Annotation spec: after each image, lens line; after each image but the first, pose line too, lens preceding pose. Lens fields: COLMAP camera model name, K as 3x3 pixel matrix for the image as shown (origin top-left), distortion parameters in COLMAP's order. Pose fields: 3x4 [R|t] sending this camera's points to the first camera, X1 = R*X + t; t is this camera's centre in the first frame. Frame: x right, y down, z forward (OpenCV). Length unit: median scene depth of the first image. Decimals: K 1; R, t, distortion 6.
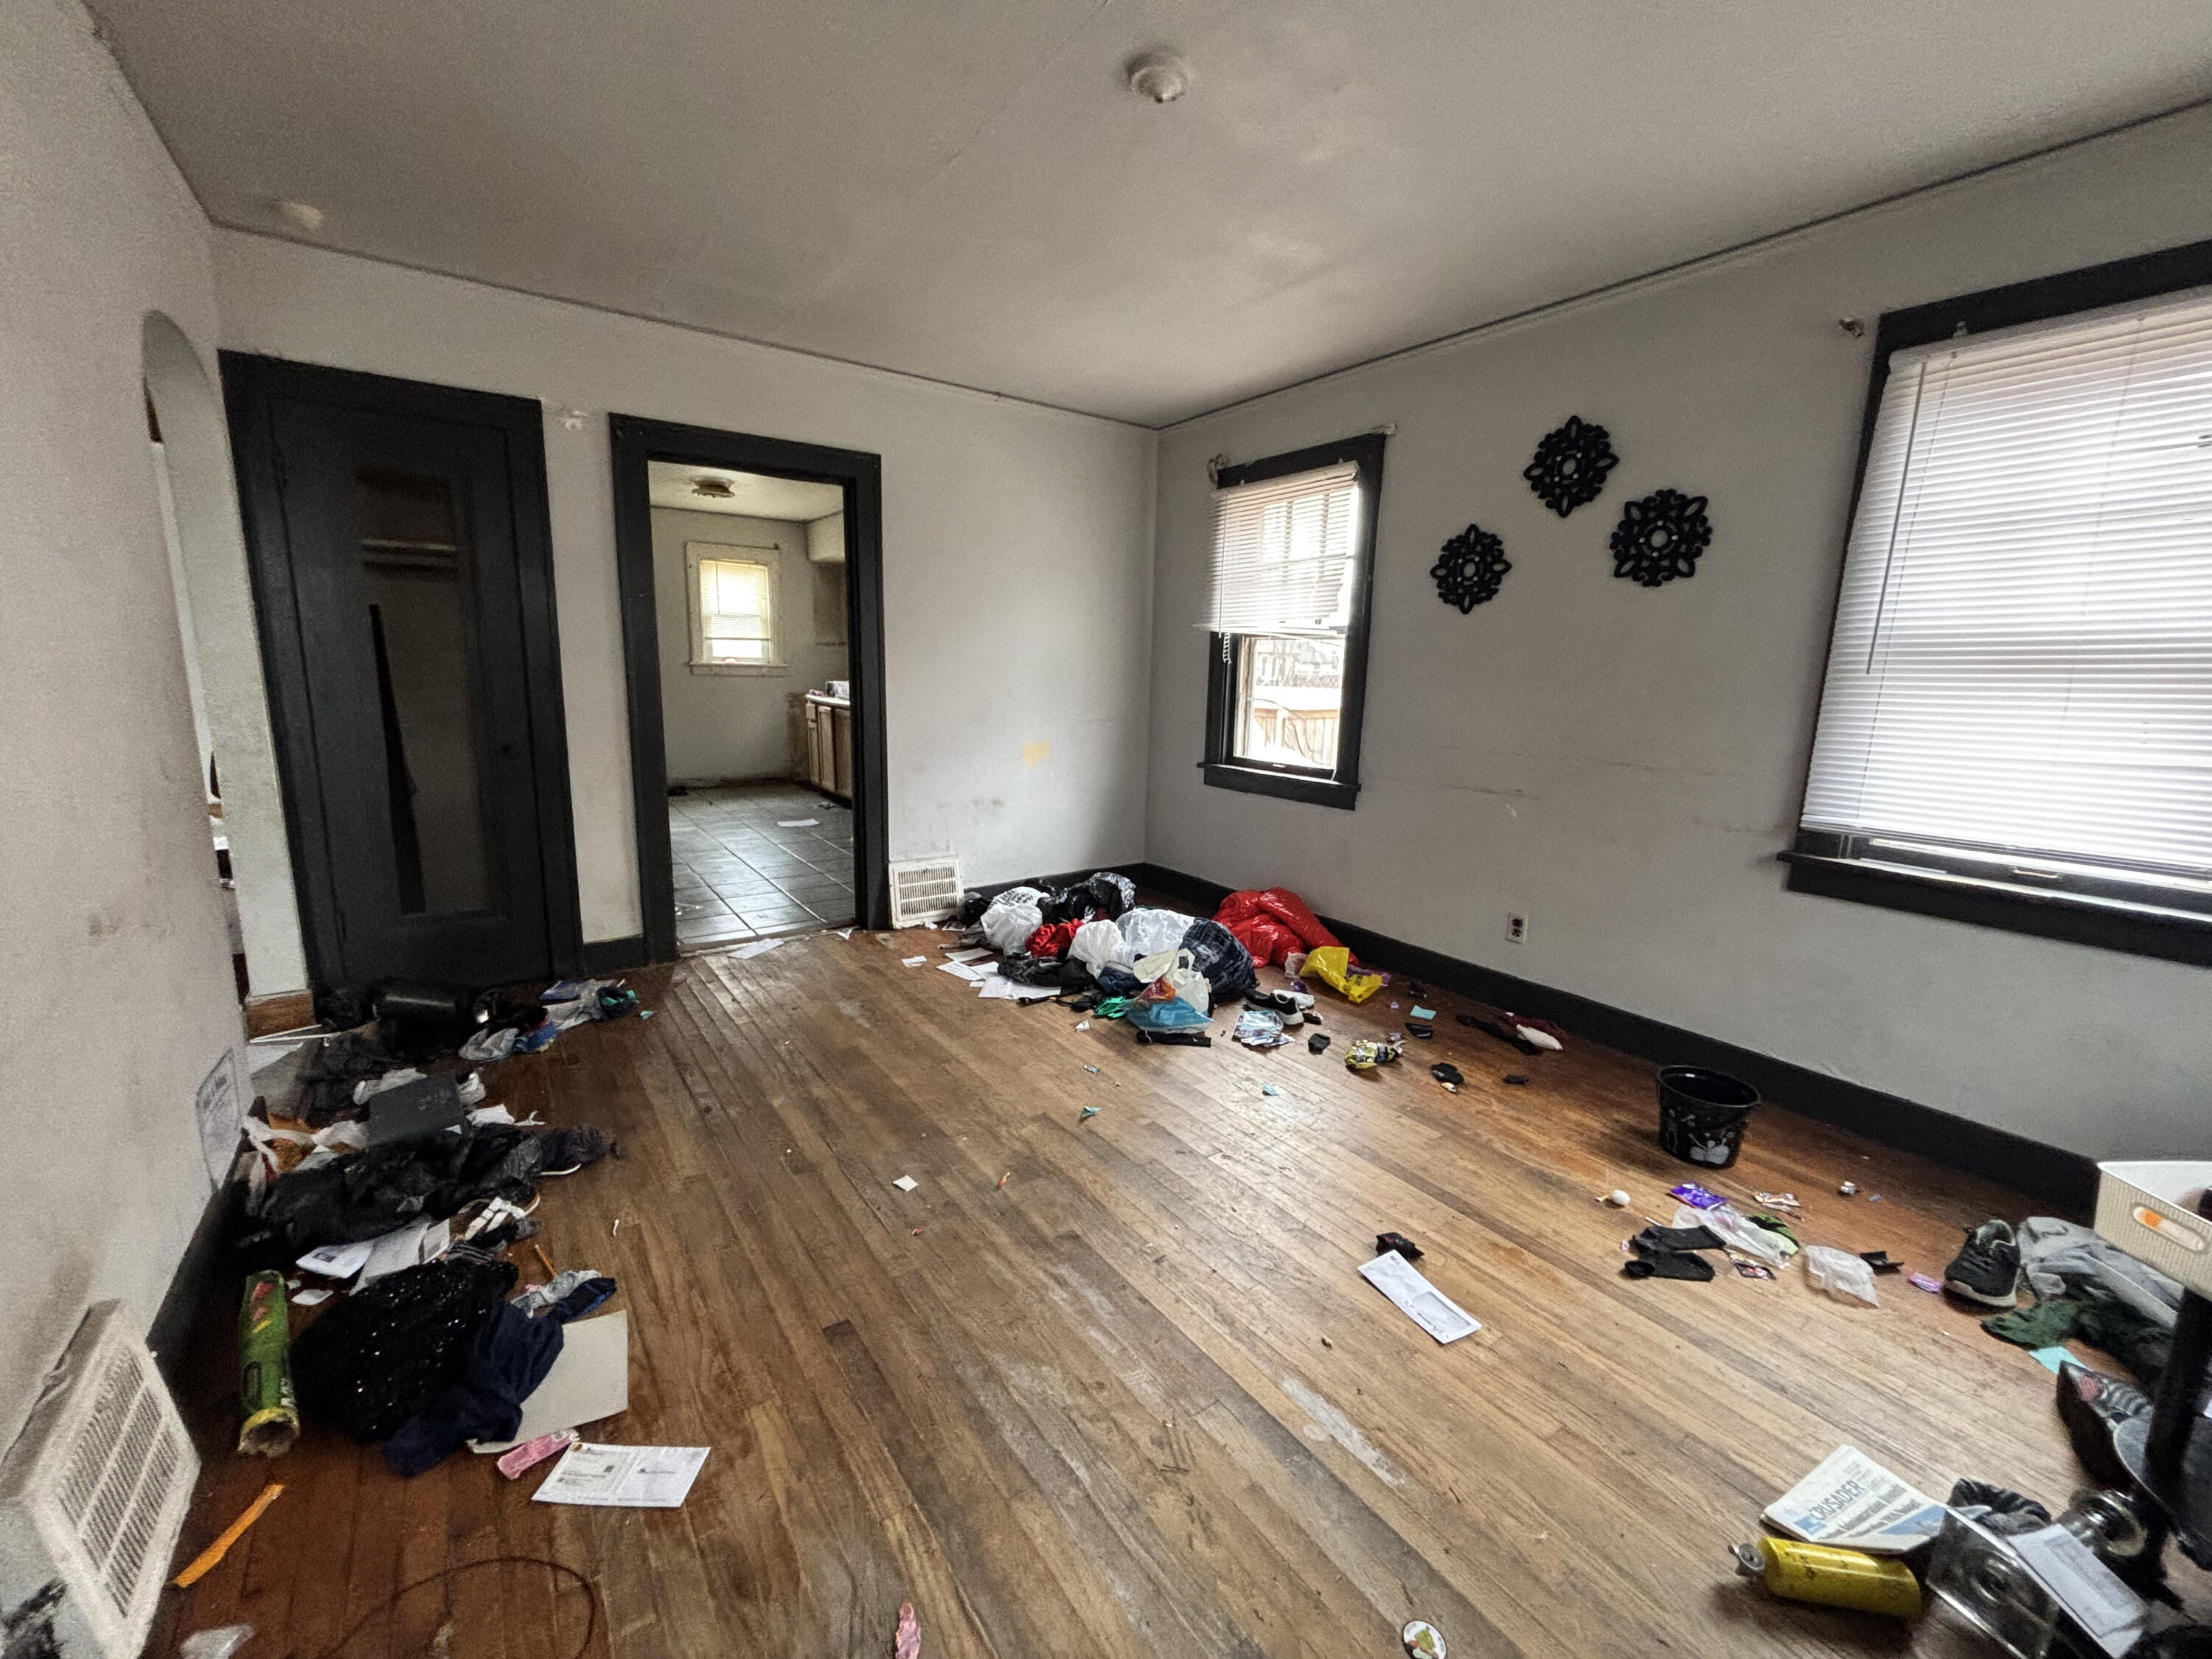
lens RADIAL K [[888.9, 0, 1107.2], [0, 888.9, 827.7], [0, 0, 1]] dist [-0.003524, -0.000012]
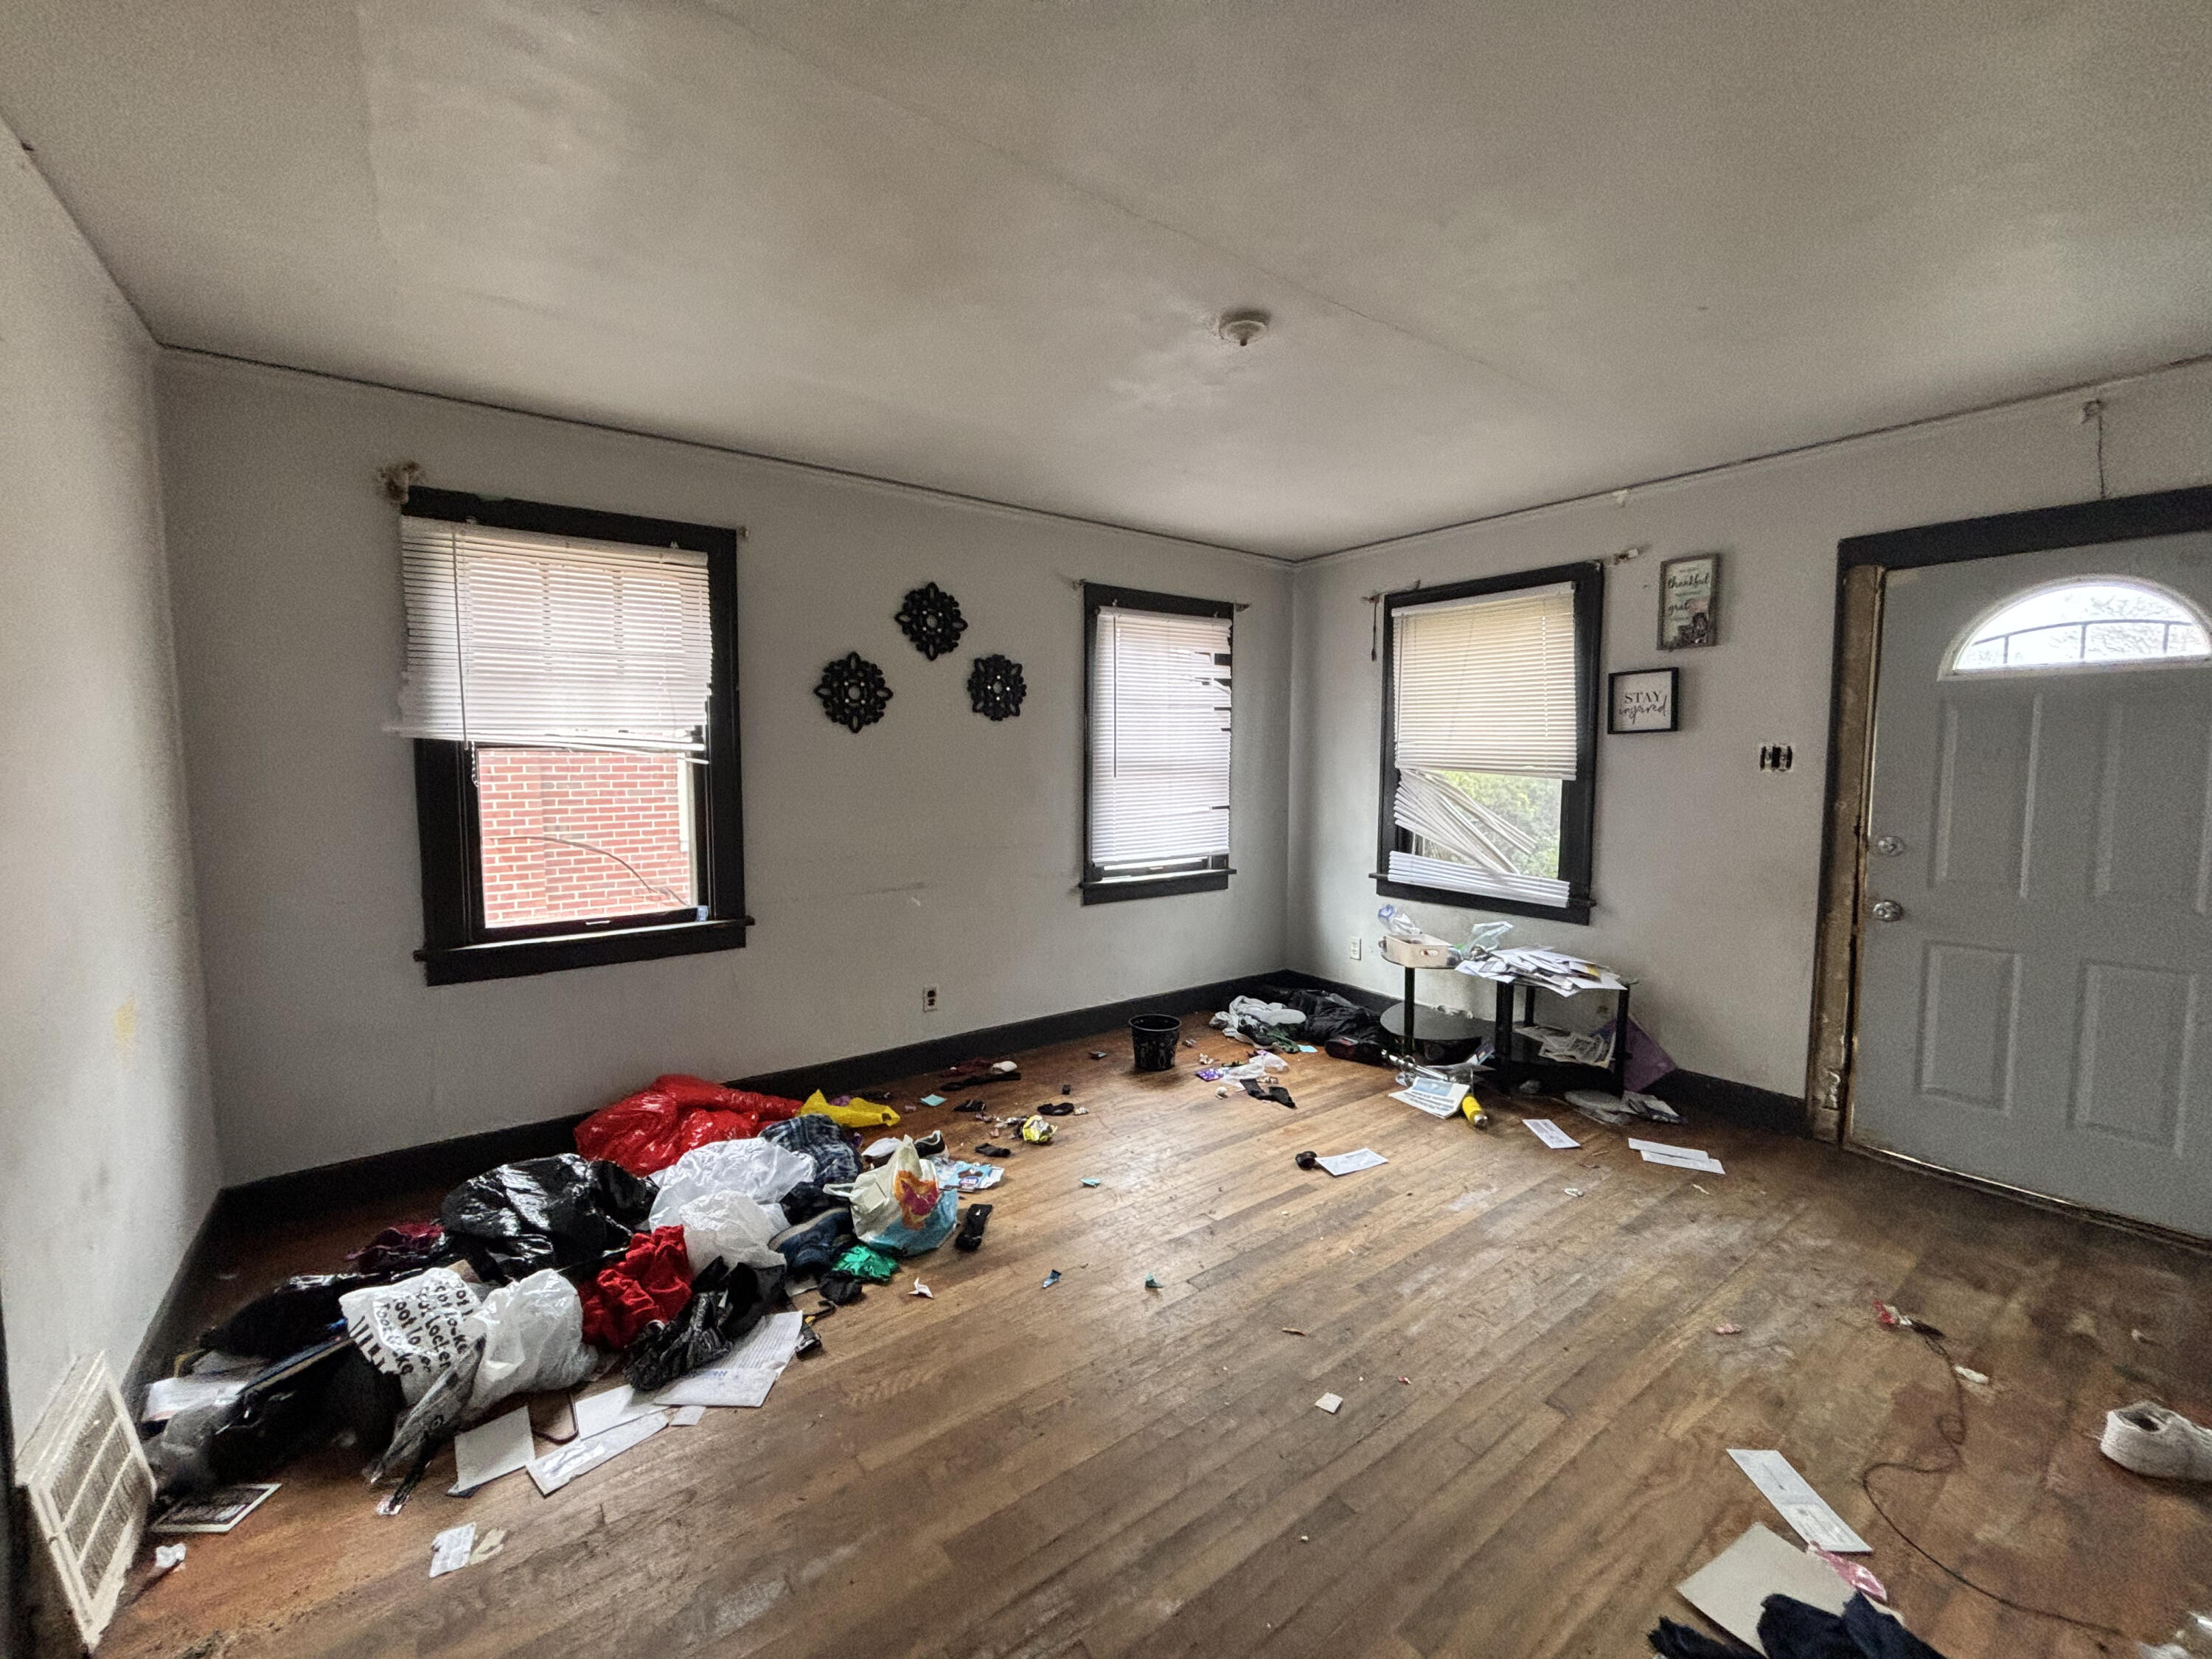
lens RADIAL K [[888.9, 0, 1092.2], [0, 888.9, 823.5], [0, 0, 1]] dist [-0.003524, -0.000012]
pose [[-0.012484, -0.106429, 0.994242, -0.711230], [0.175591, 0.978635, 0.106963, -0.208622], [-0.984384, 0.175915, 0.006471, 0.768890]]
